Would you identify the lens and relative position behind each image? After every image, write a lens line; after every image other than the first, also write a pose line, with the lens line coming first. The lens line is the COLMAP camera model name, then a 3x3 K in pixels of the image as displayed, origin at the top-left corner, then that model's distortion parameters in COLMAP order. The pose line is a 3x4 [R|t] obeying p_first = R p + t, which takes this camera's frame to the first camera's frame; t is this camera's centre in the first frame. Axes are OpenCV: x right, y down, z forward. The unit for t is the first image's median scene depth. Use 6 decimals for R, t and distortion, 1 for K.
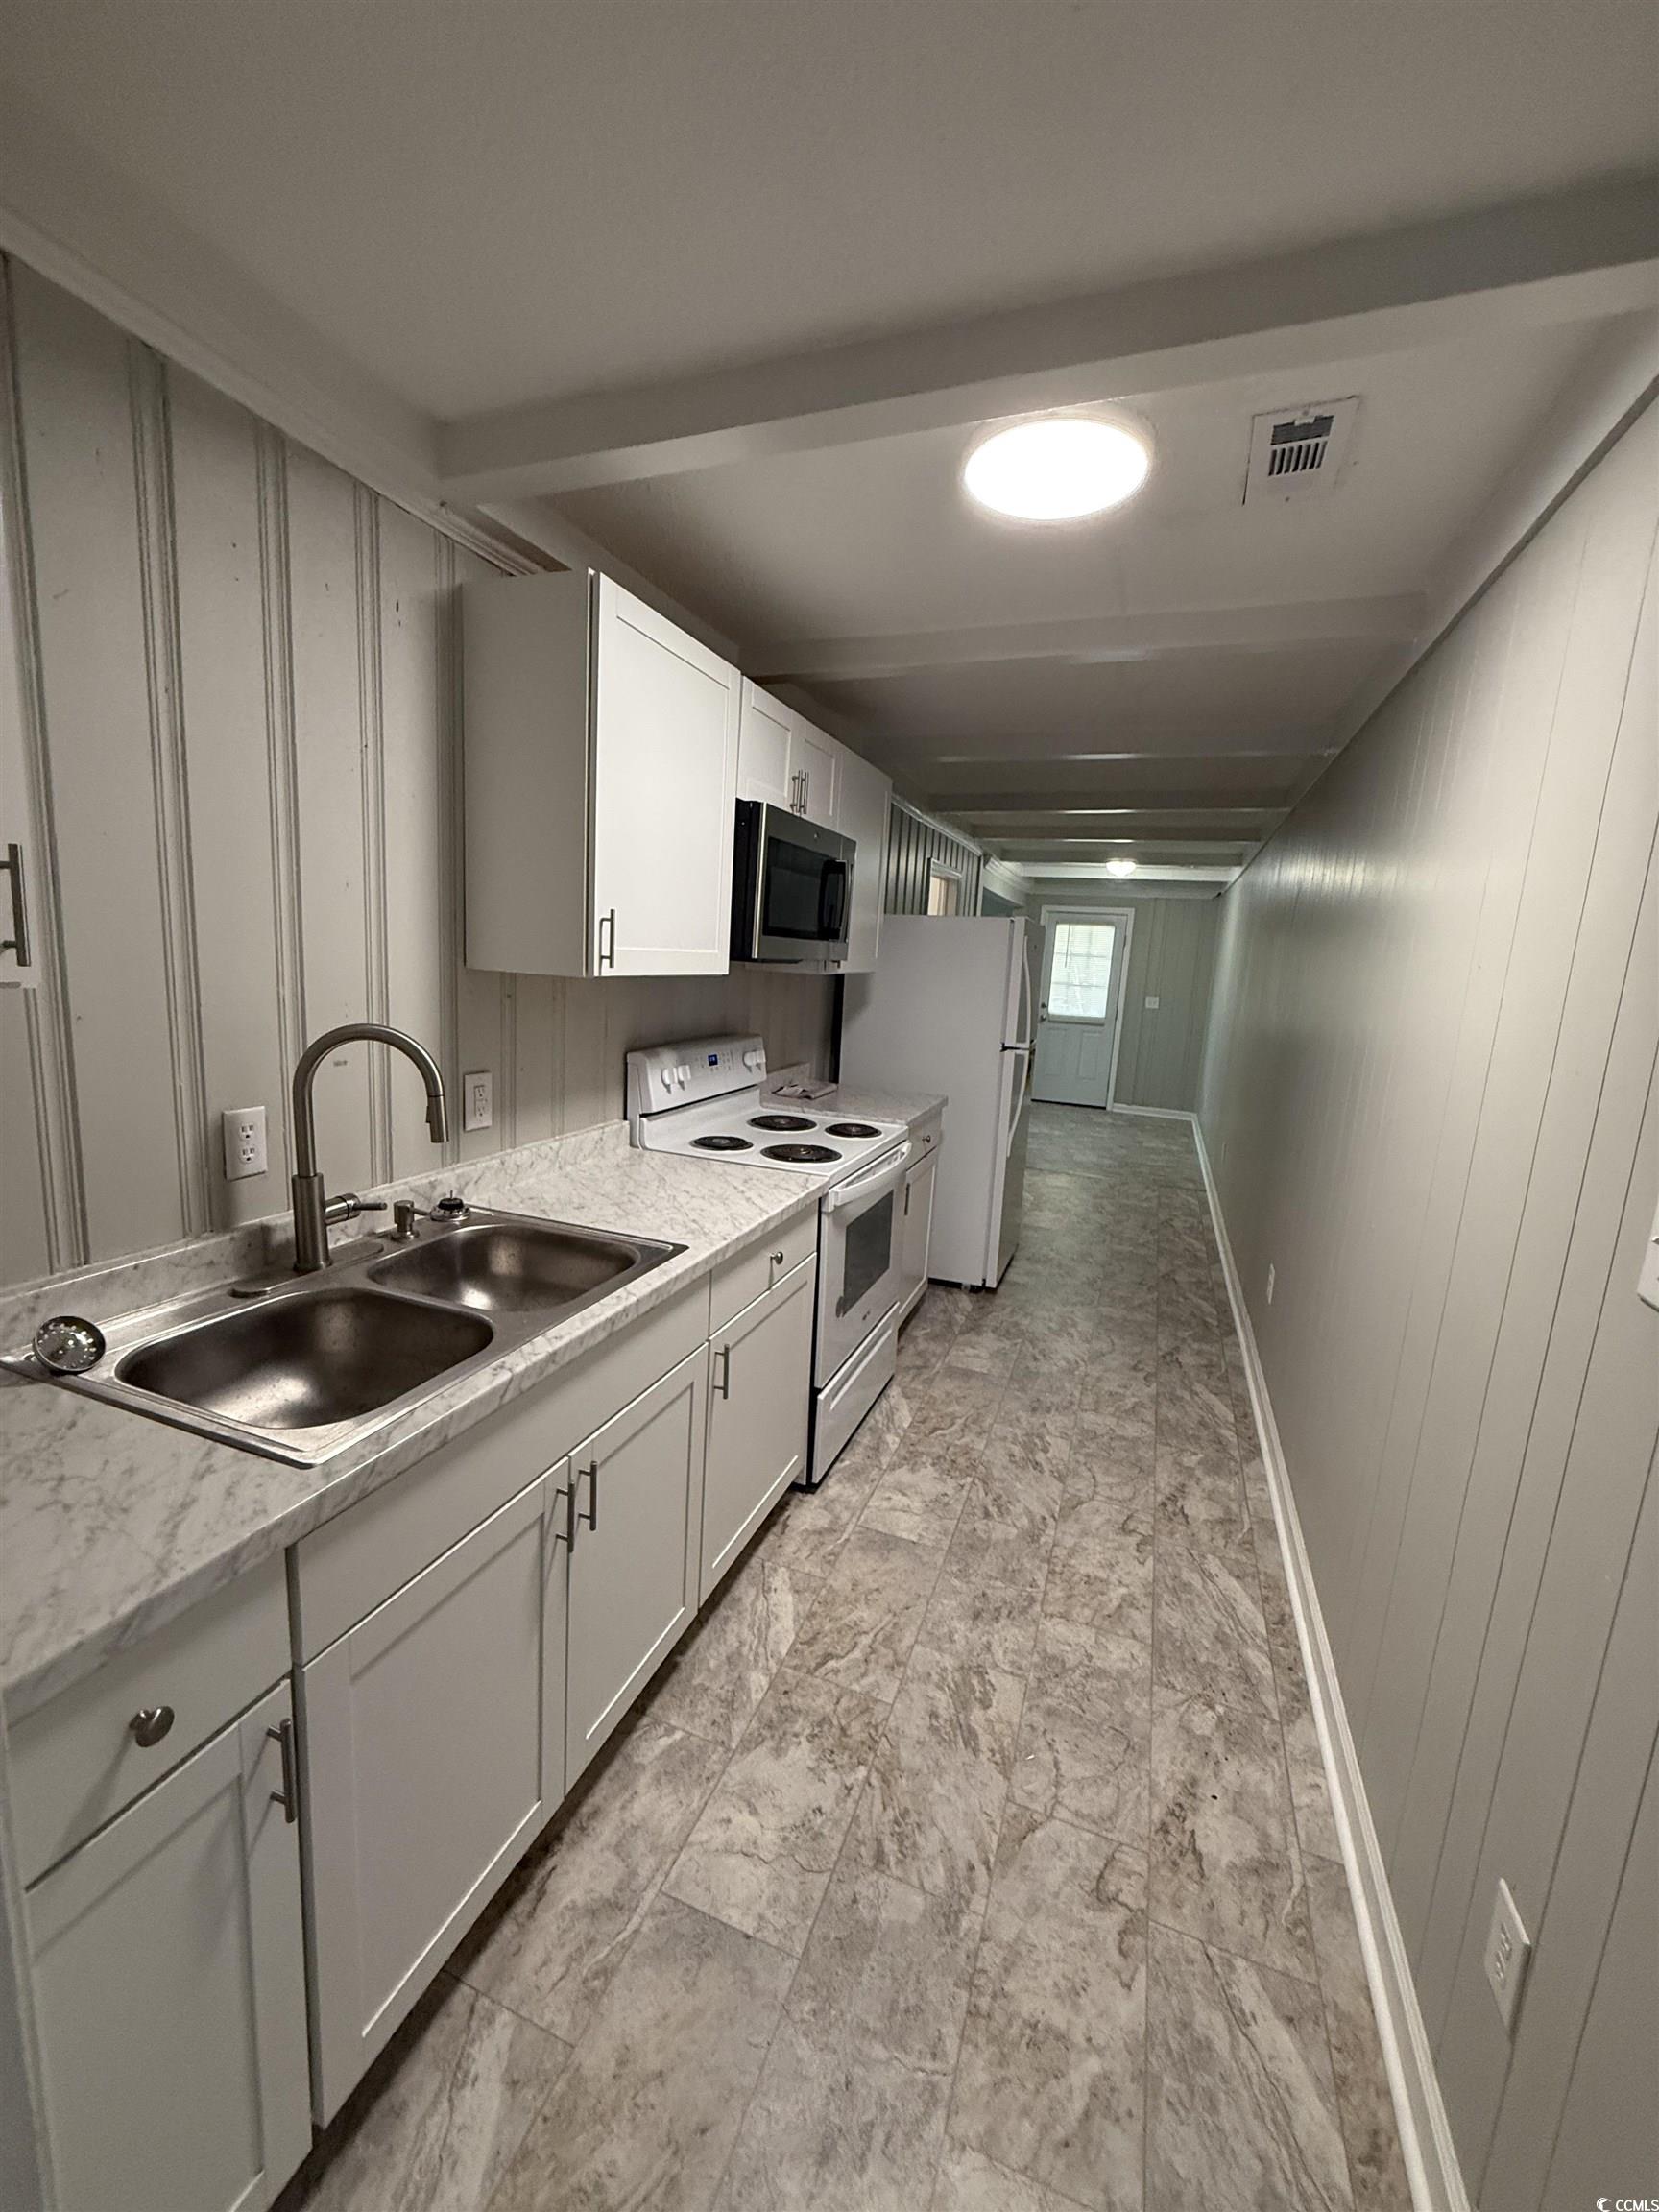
lens RADIAL K [[883.4, 0, 825.0], [0, 883.4, 1100.3], [0, 0, 1]] dist [-0.000200, 0.000398]
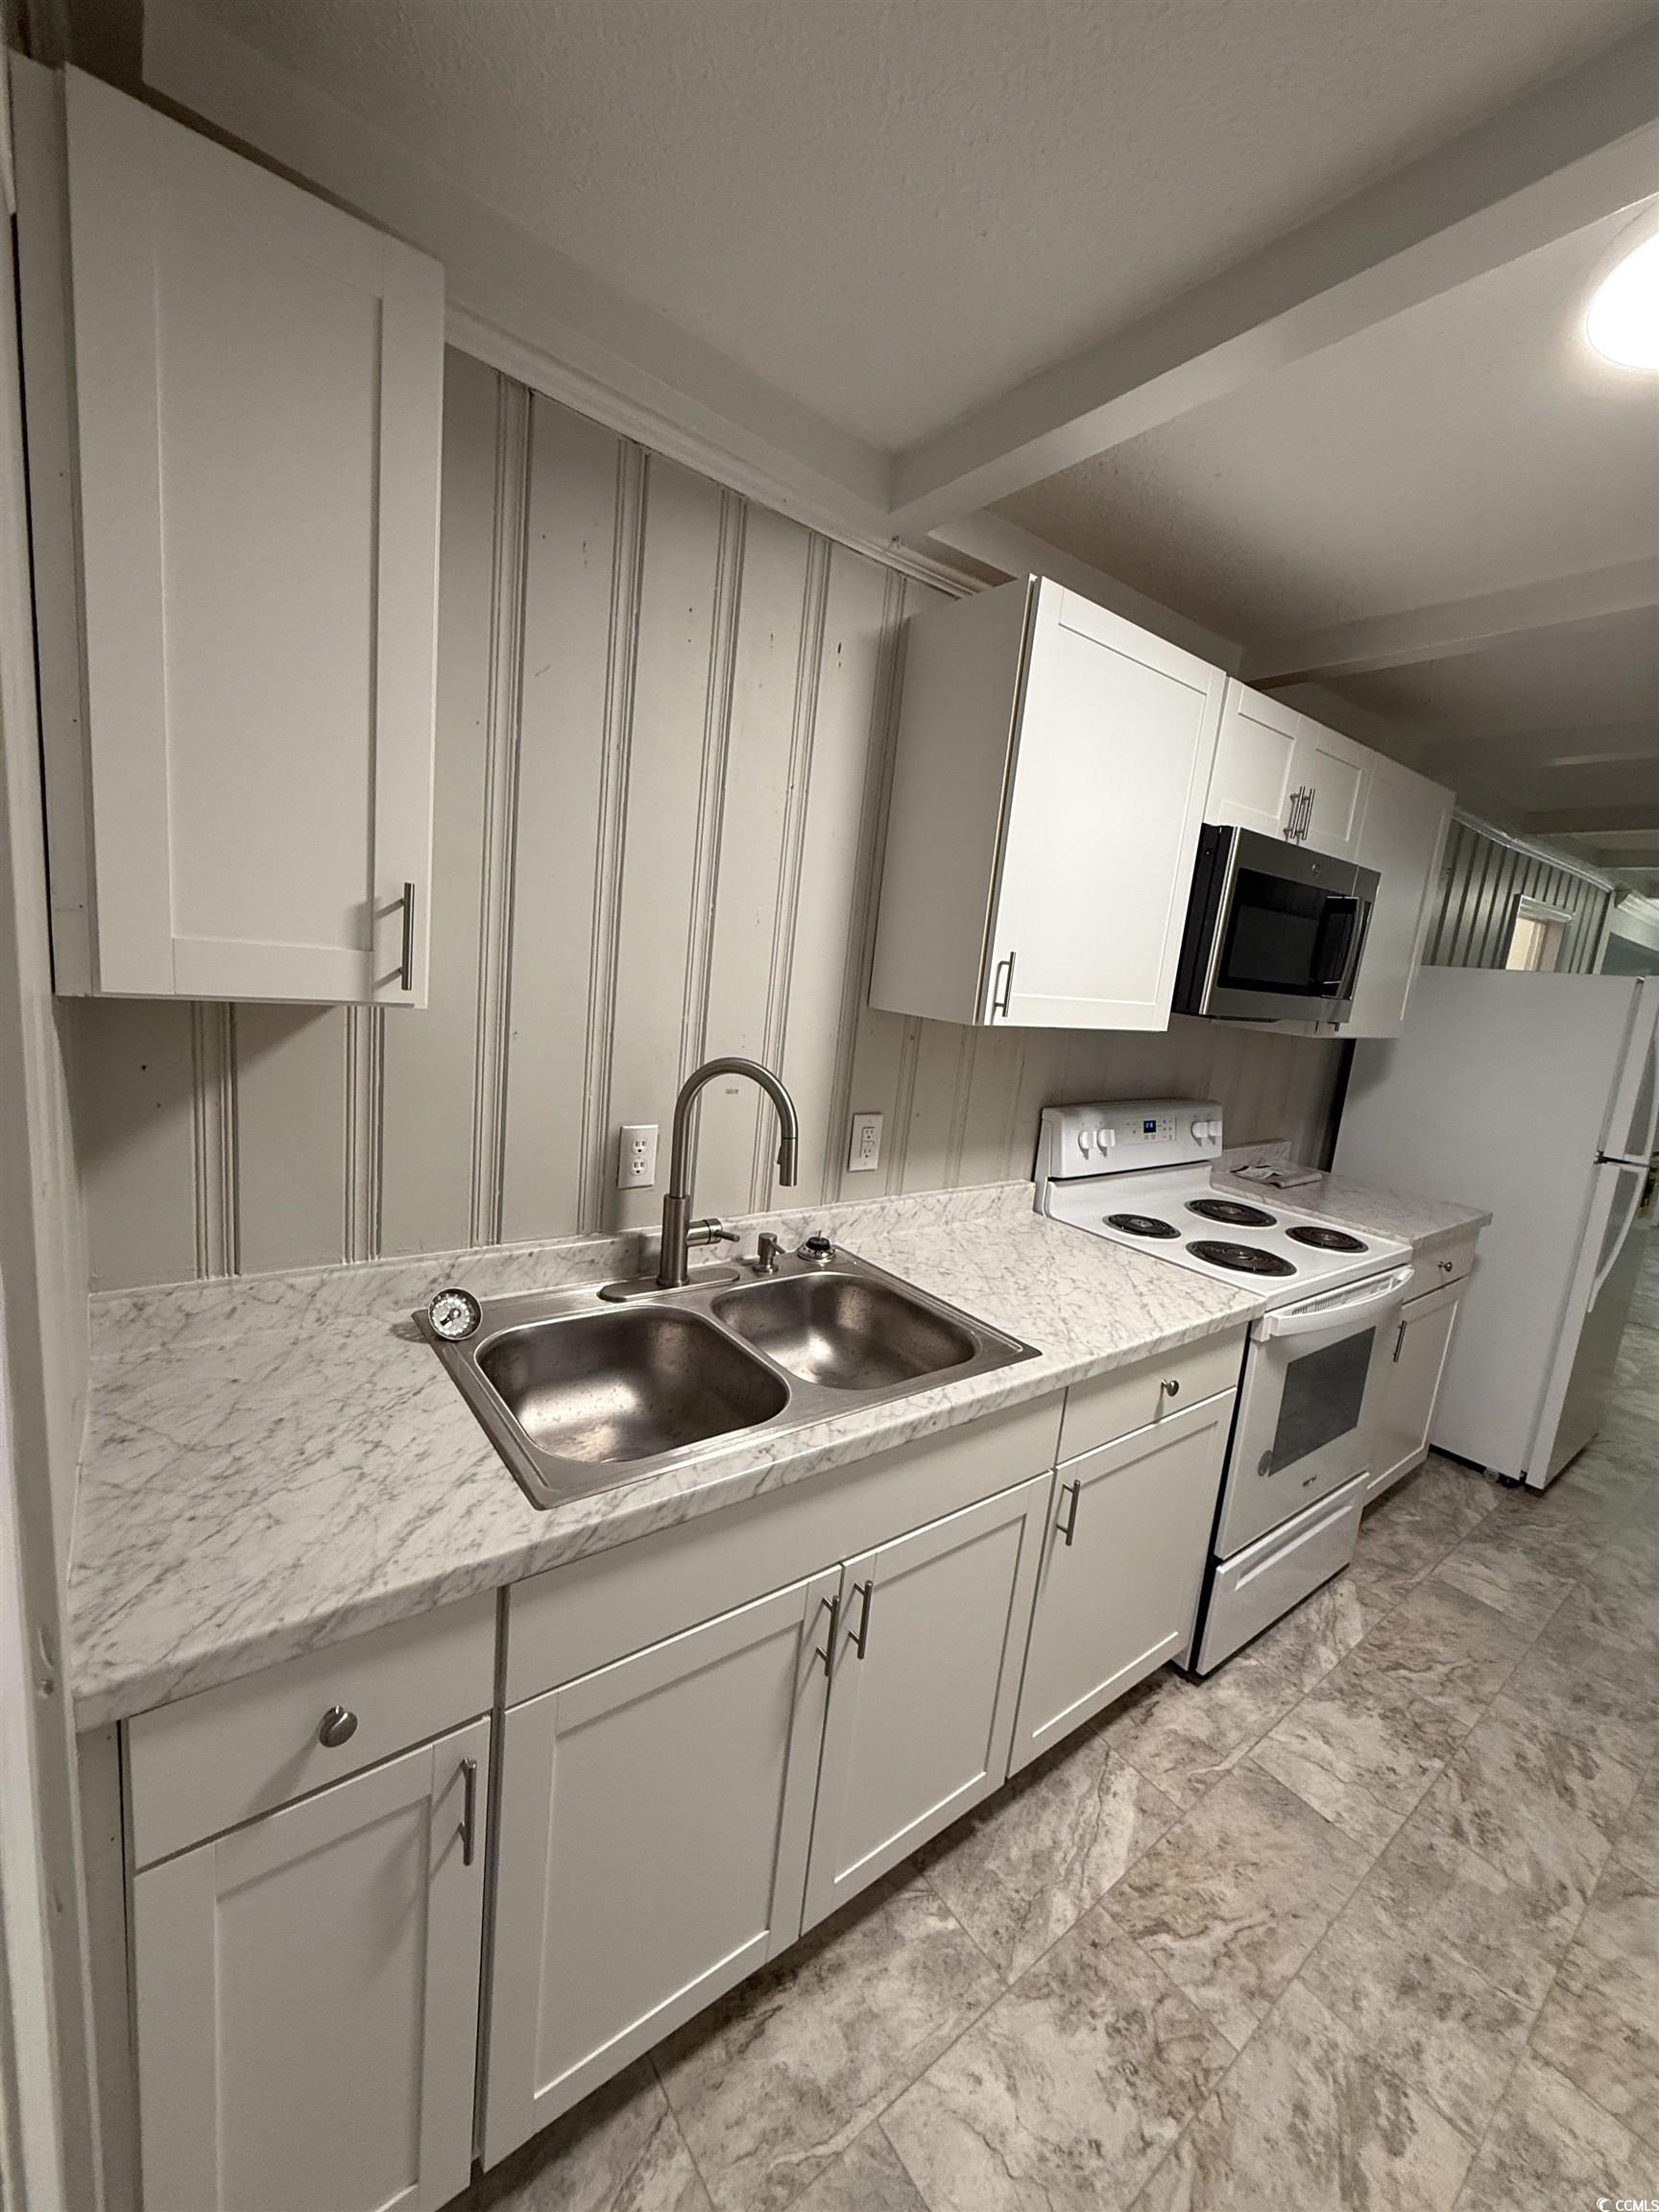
lens RADIAL K [[877.6, 0, 828.9], [0, 877.6, 1099.6], [0, 0, 1]] dist [-0.001567, 0.000672]
pose [[0.847787, 0.114650, -0.517796, 0.064723], [-0.136136, 0.990684, -0.003539, -0.034737], [0.512566, 0.073492, 0.855497, 0.139044]]
